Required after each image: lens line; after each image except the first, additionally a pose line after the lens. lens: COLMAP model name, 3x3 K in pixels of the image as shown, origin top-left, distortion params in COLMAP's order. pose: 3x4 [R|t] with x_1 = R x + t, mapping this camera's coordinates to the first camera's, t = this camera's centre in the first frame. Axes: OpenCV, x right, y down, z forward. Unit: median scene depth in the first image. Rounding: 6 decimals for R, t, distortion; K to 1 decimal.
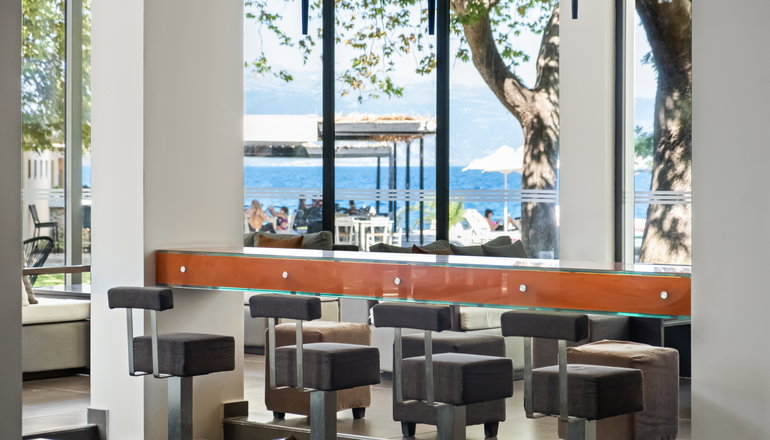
lens RADIAL K [[1831.3, 0, 385.0], [0, 1831.3, 219.2], [0, 0, 1]] dist [-0.016182, 0.000000]
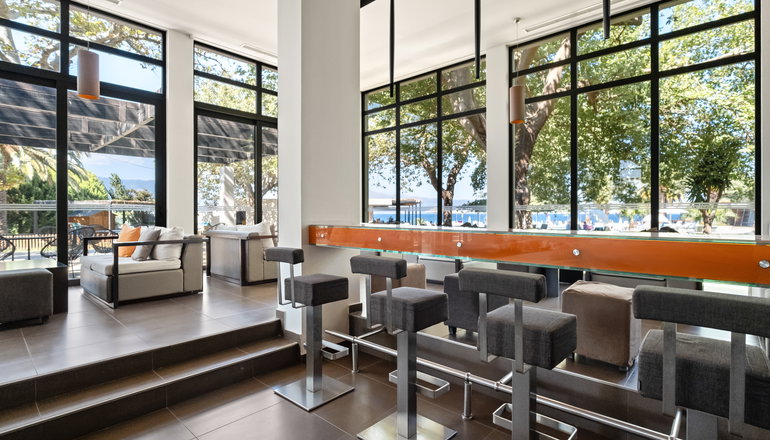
lens RADIAL K [[389.7, 0, 384.5], [0, 389.7, 219.1], [0, 0, 1]] dist [-0.012187, 0.002267]
pose [[0.998479, -0.002153, -0.055088, -0.029961], [0.001393, 0.999903, -0.013833, 0.016263], [0.055112, 0.013735, 0.998386, 0.624030]]
